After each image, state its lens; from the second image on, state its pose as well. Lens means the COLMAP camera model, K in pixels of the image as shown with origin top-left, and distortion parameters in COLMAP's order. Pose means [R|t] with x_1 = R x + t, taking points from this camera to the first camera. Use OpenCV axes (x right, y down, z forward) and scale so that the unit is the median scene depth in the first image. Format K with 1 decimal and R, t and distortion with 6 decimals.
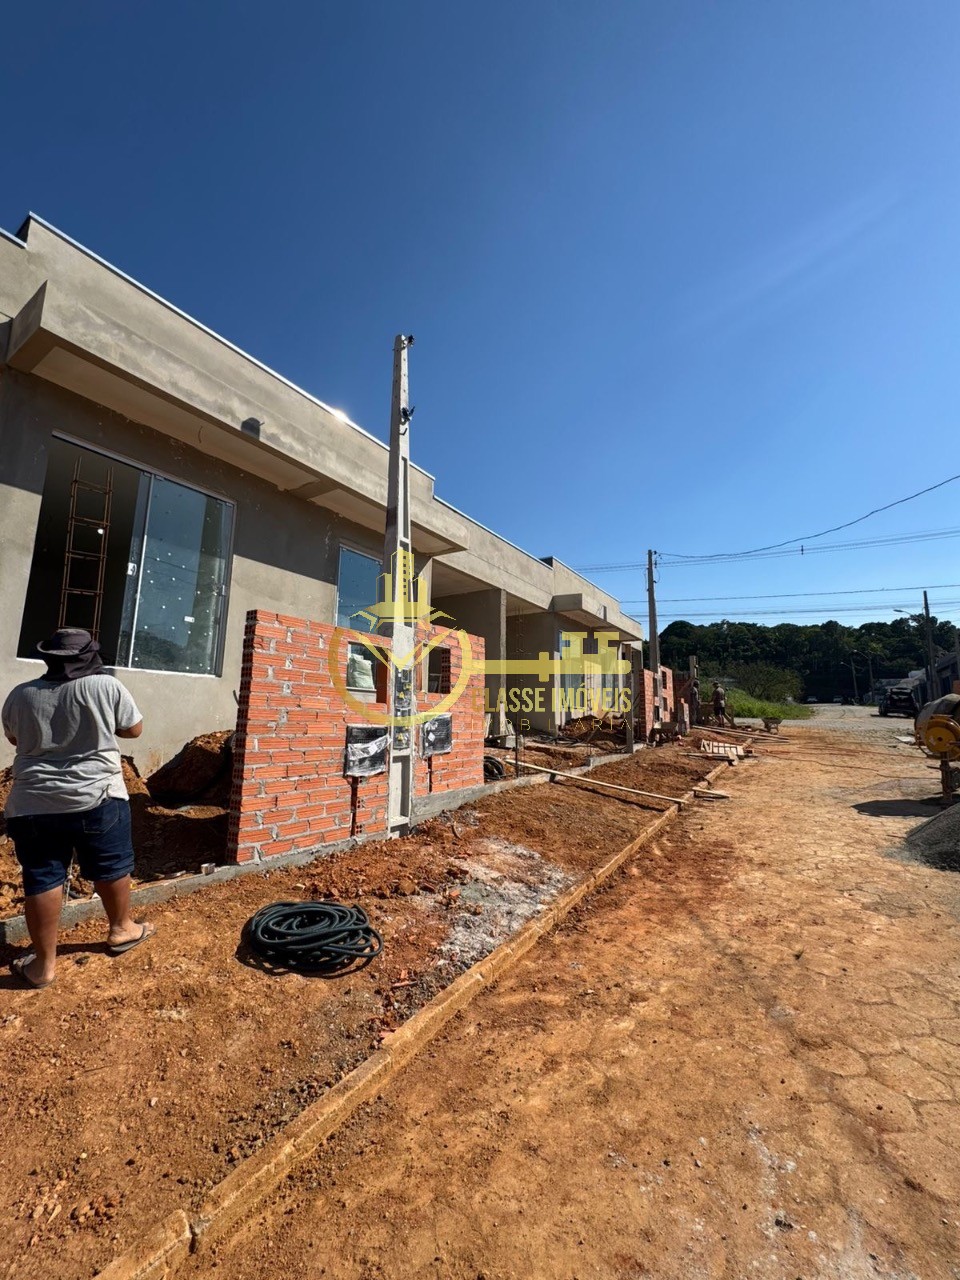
lens RADIAL K [[509.7, 0, 482.5], [0, 509.7, 641.7], [0, 0, 1]] dist [-0.001510, 0.000406]
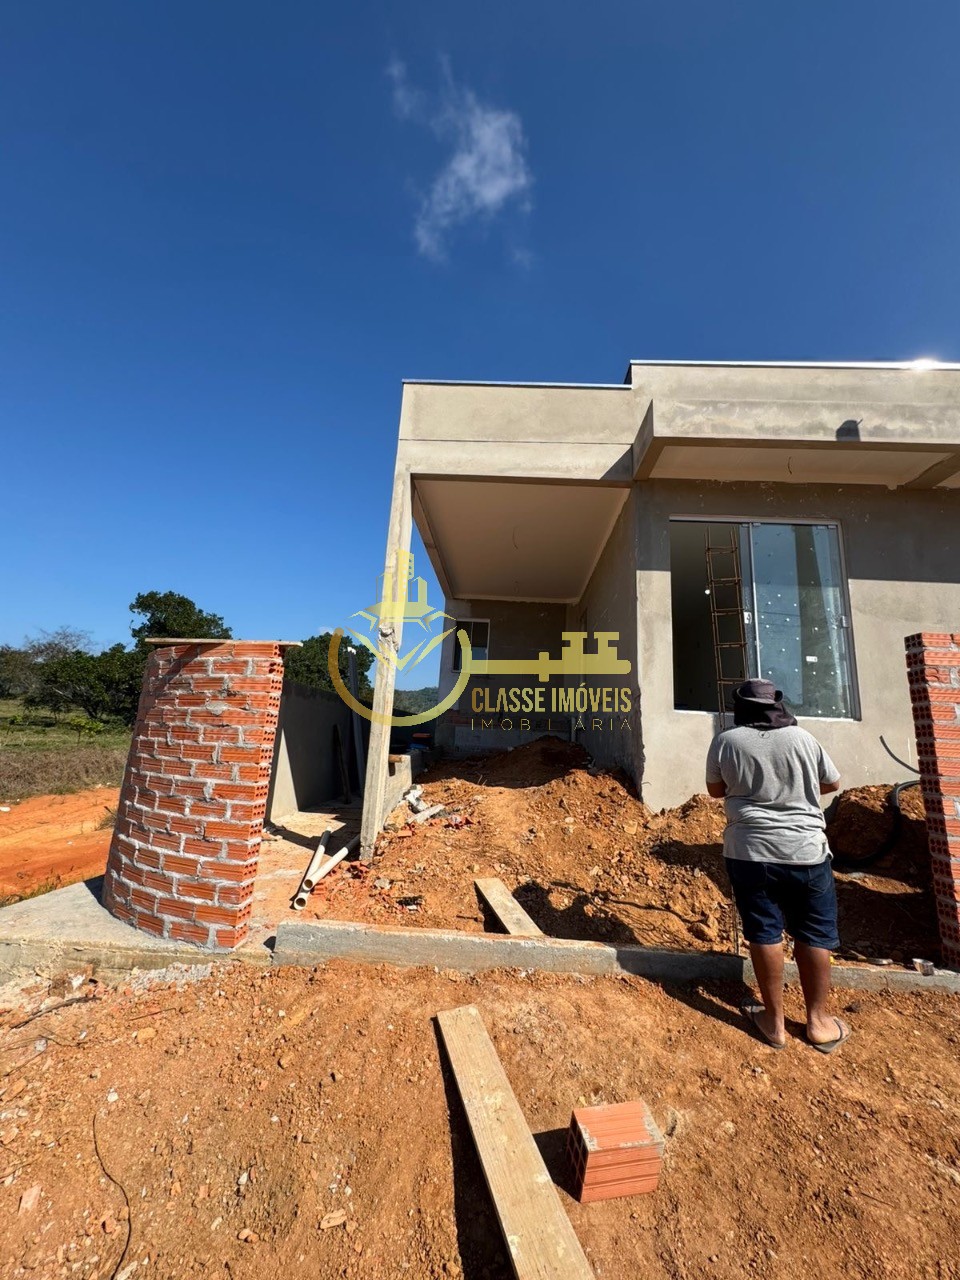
lens RADIAL K [[509.7, 0, 482.5], [0, 509.7, 641.7], [0, 0, 1]] dist [-0.001510, 0.000406]
pose [[0.508944, -0.163836, -0.845065, -0.129563], [0.090311, 0.986465, -0.136860, -0.003209], [0.856049, -0.006664, 0.516851, 0.013199]]
